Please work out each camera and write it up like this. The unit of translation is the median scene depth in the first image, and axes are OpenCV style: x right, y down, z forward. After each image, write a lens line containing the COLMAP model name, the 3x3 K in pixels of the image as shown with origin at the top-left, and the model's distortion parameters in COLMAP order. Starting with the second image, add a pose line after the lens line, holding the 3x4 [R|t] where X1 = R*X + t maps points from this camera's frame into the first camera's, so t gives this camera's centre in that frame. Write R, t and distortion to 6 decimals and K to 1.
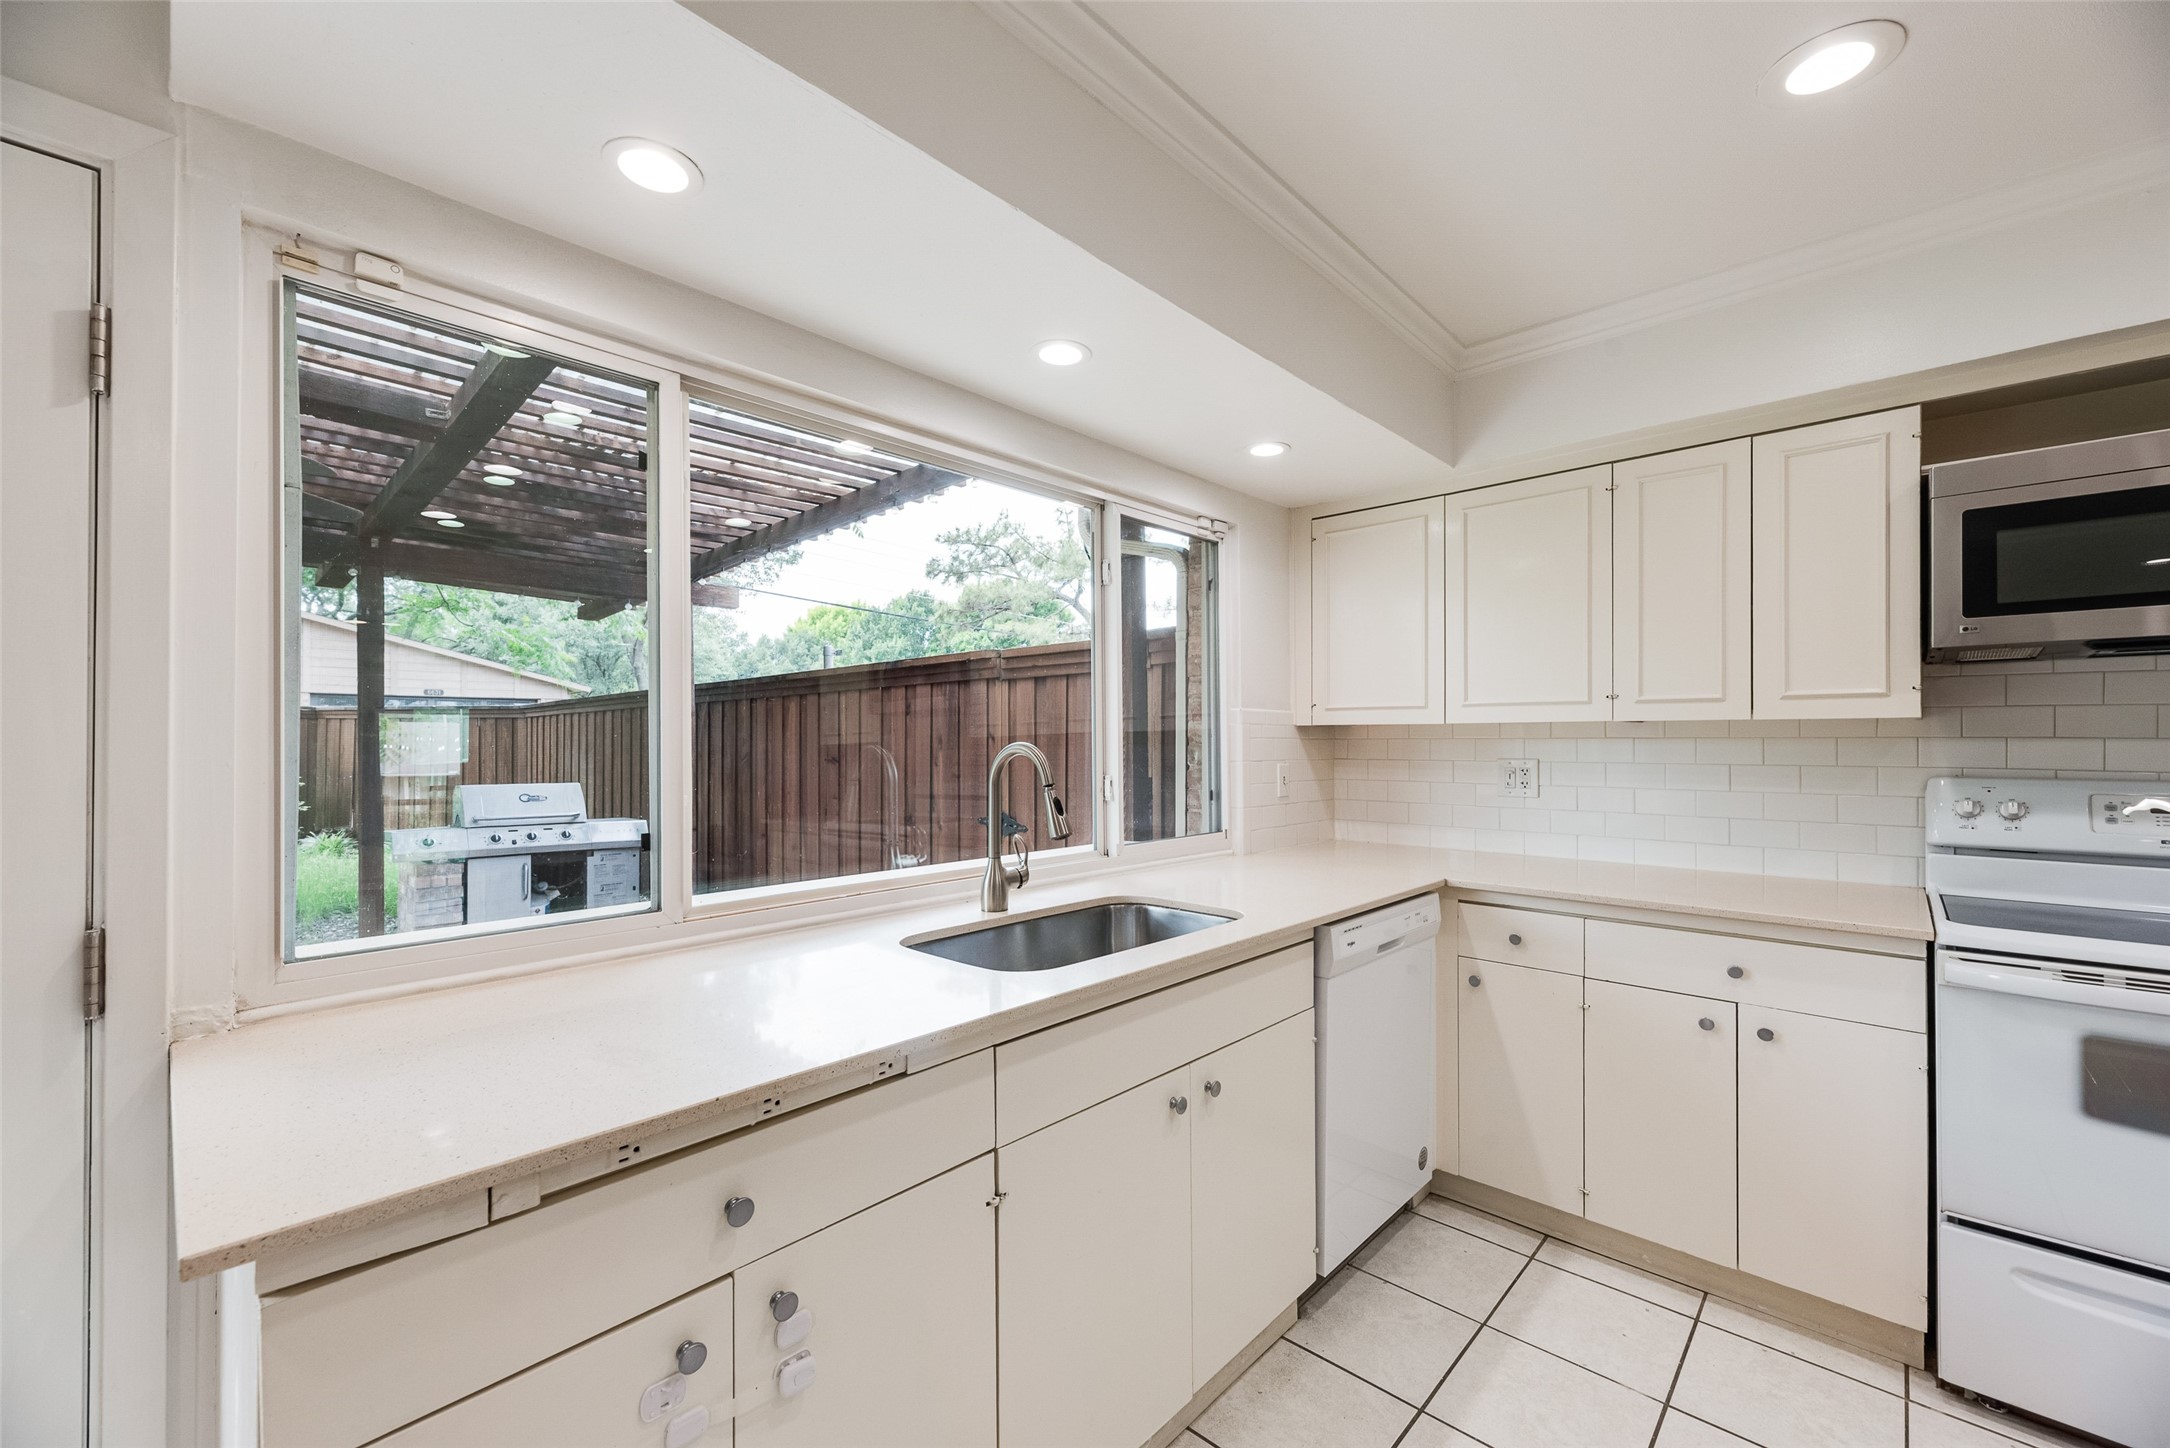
lens RADIAL K [[869.9, 0, 1087.3], [0, 869.9, 736.2], [0, 0, 1]] dist [0.002222, 0.000266]
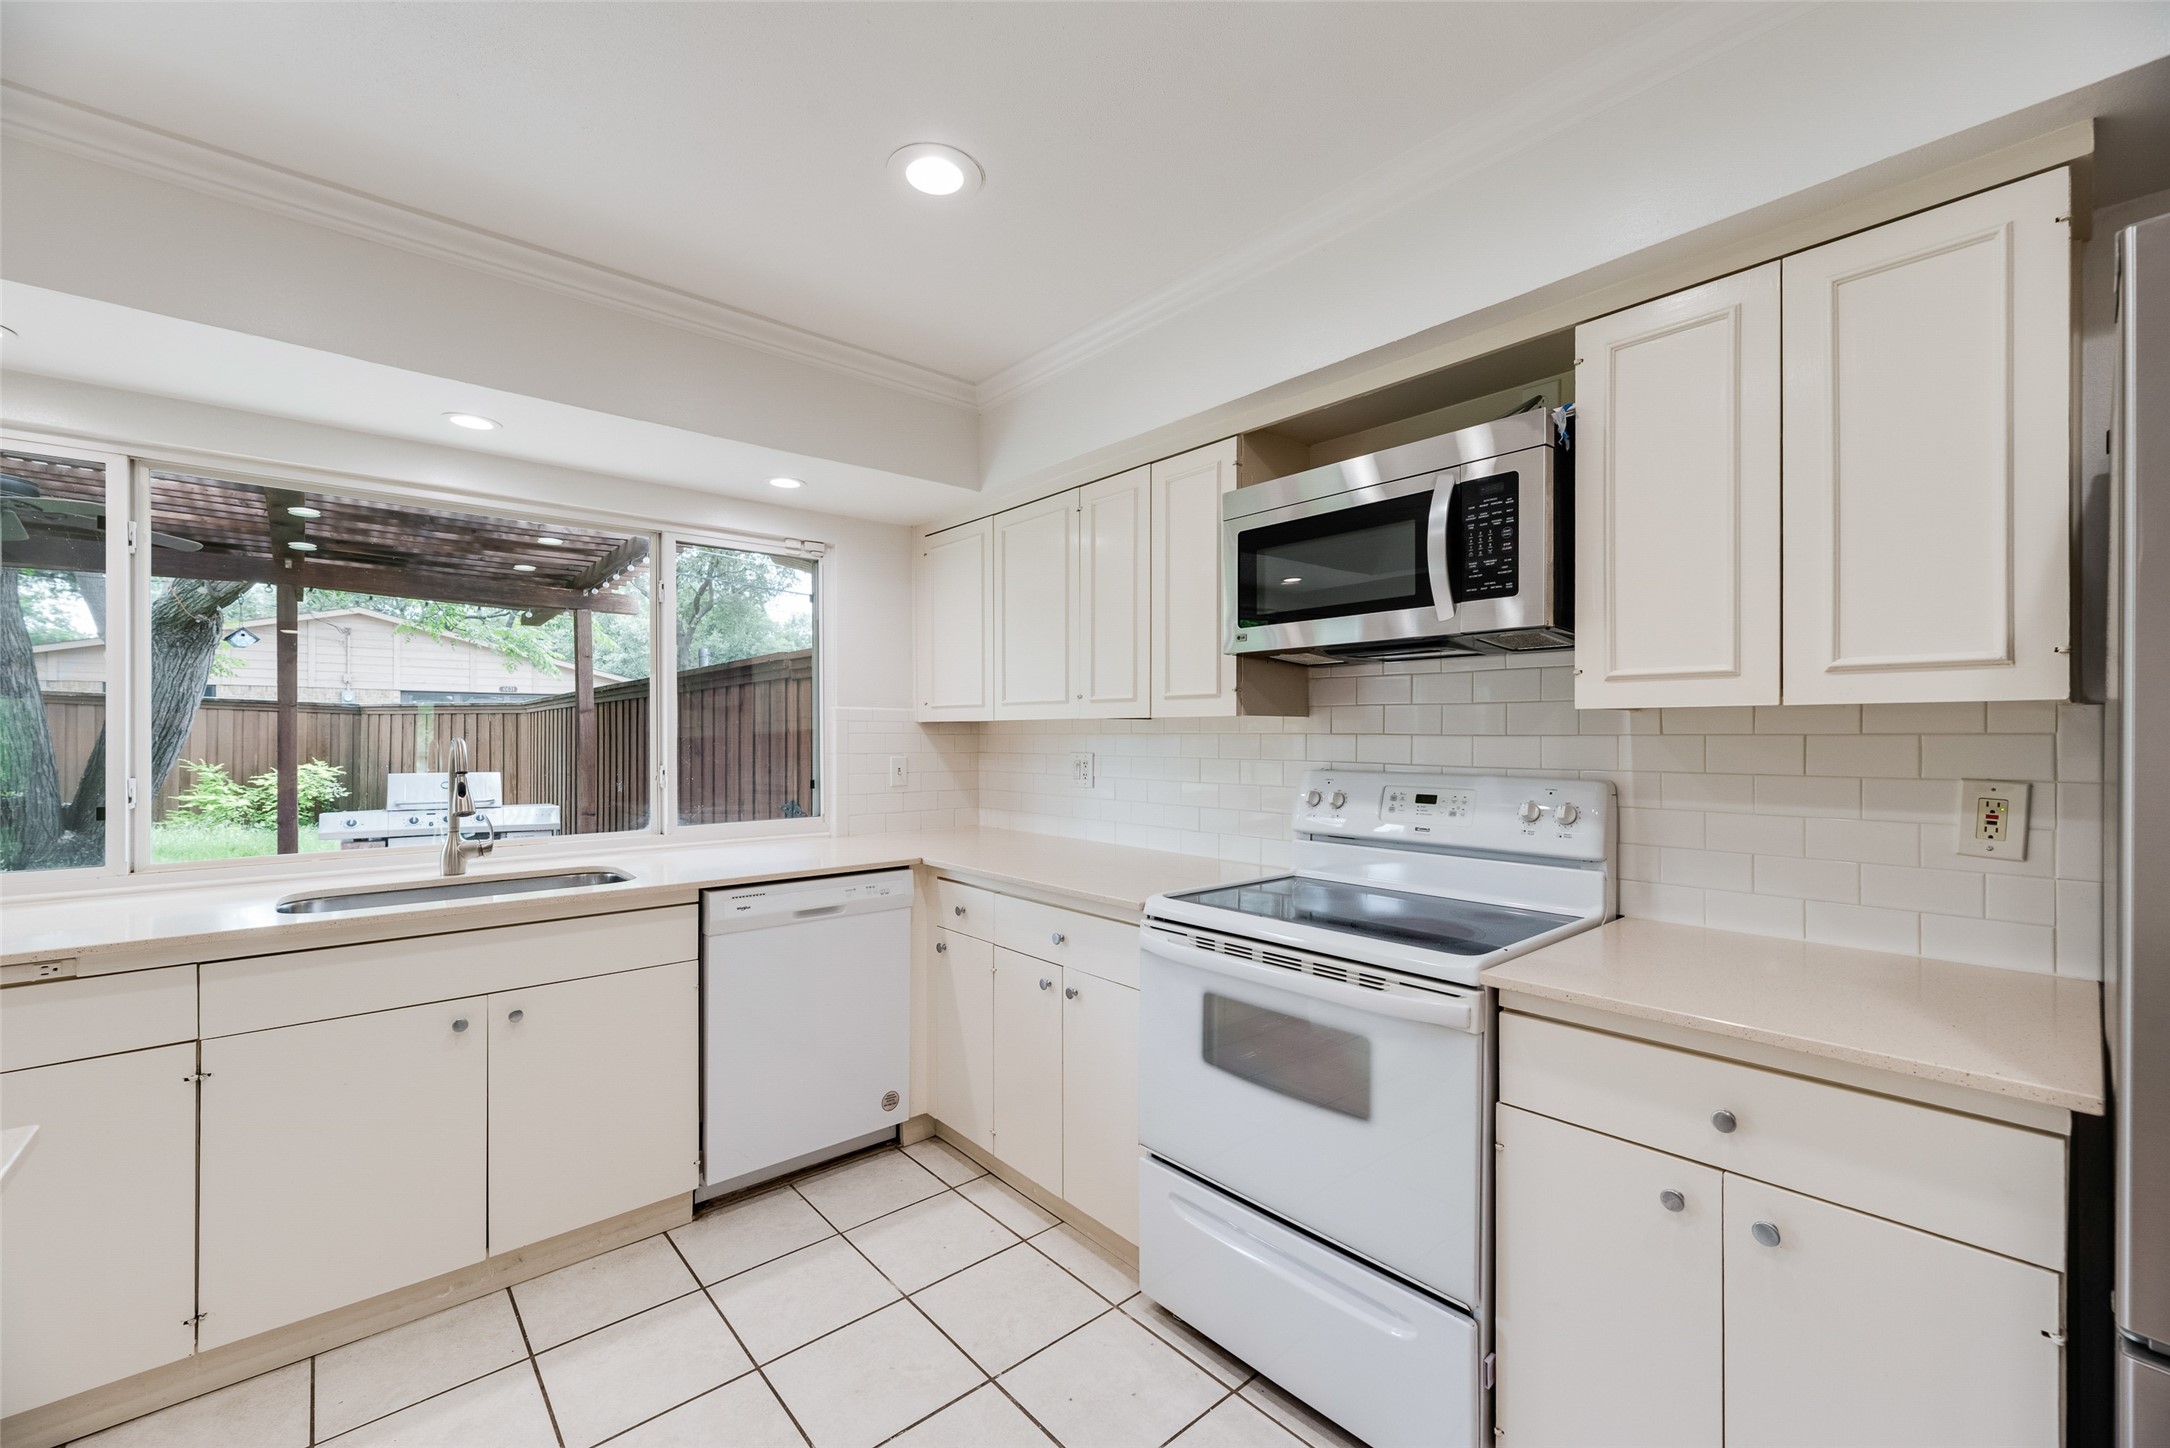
lens RADIAL K [[869.9, 0, 1087.3], [0, 869.9, 736.2], [0, 0, 1]] dist [0.002222, 0.000266]
pose [[0.995206, 0.001062, -0.097791, 0.703014], [-0.000346, 0.999973, 0.007343, -0.003423], [0.097796, -0.007274, 0.995180, -0.103832]]
